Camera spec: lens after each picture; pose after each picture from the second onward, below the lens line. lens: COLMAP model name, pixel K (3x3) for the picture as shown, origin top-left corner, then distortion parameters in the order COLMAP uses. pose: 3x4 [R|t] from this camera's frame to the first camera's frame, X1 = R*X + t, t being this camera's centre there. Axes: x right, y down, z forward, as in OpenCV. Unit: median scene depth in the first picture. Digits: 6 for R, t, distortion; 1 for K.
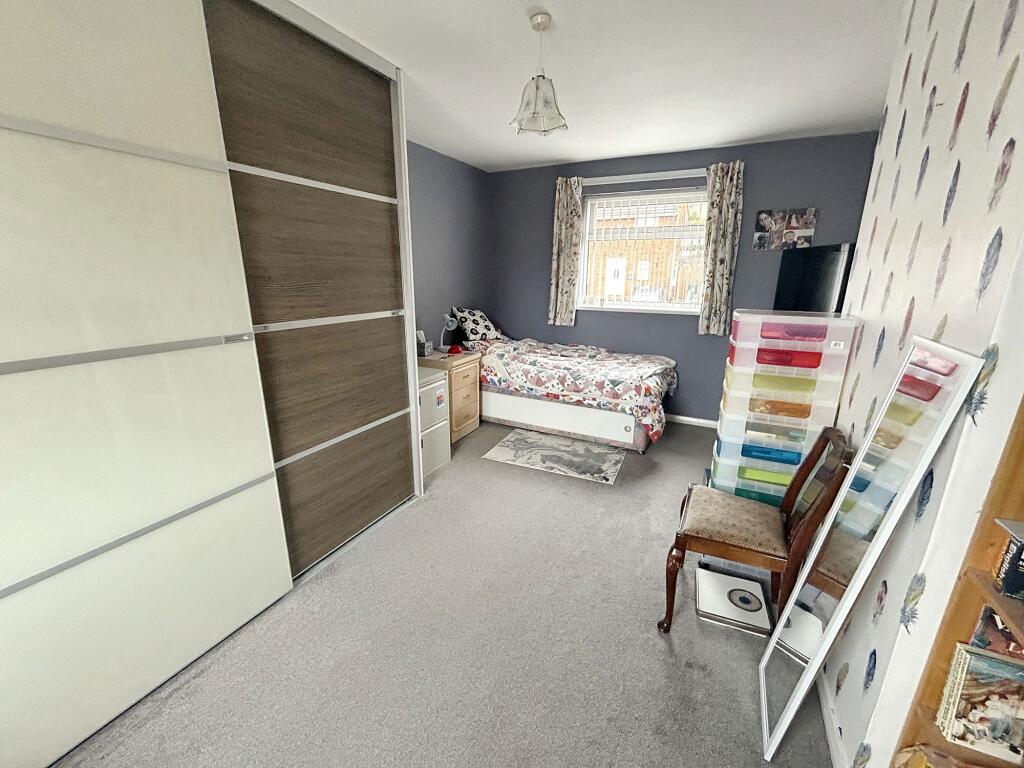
lens RADIAL K [[416.9, 0, 508.7], [0, 416.9, 384.9], [0, 0, 1]] dist [0.001822, -0.000246]
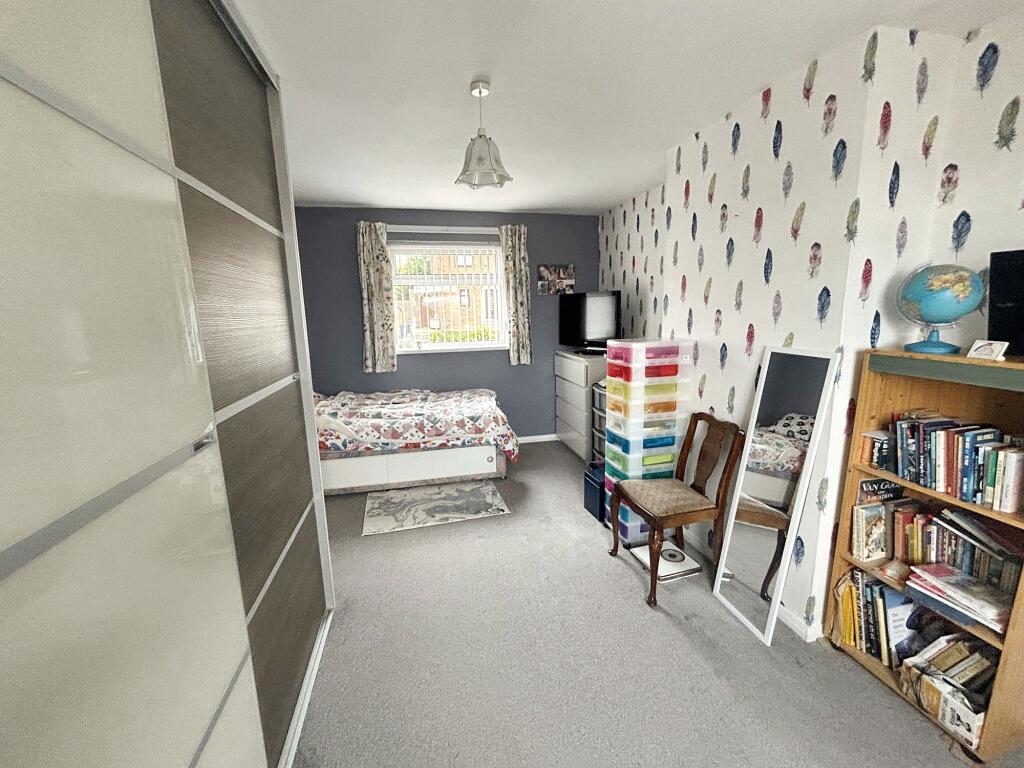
lens RADIAL K [[416.9, 0, 513.2], [0, 416.9, 384.4], [0, 0, 1]] dist [0.001822, -0.000246]
pose [[0.763930, -0.137126, 0.630562, -0.306157], [0.197110, 0.980045, -0.025673, -0.041846], [-0.614459, 0.143902, 0.775714, 0.112411]]
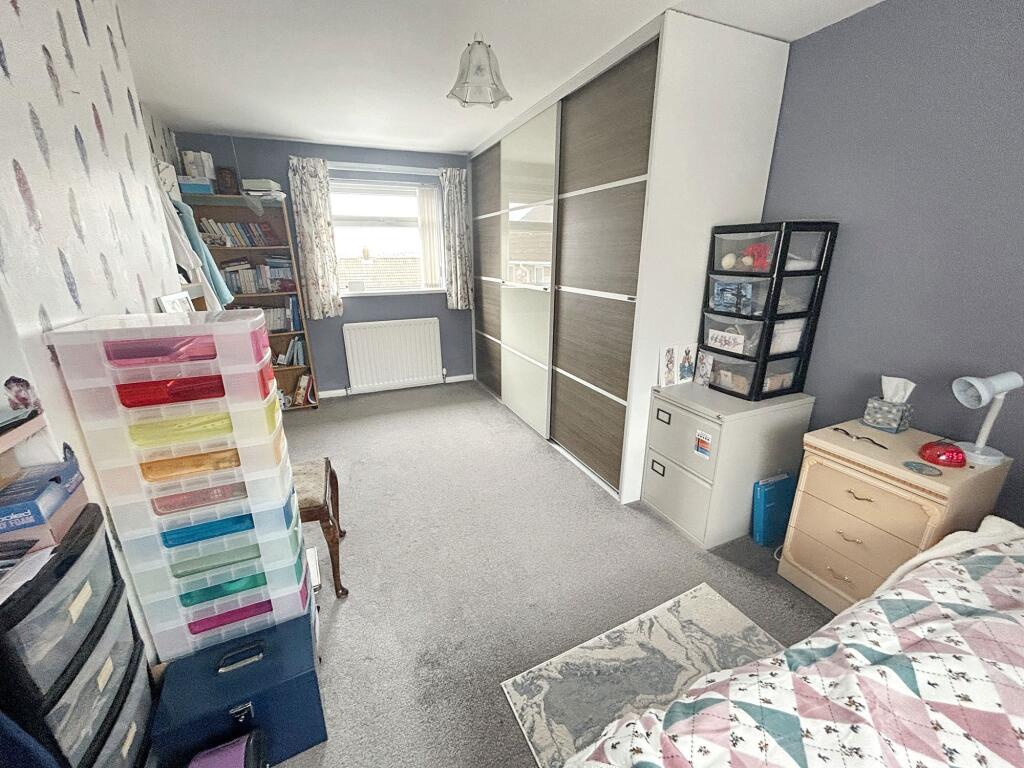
lens RADIAL K [[416.9, 0, 510.1], [0, 416.9, 382.1], [0, 0, 1]] dist [0.001822, -0.000246]
pose [[-0.640211, 0.227713, -0.733673, 0.446221], [-0.202786, 0.871084, 0.447315, -0.257908], [0.740950, 0.435155, -0.511501, 0.932547]]
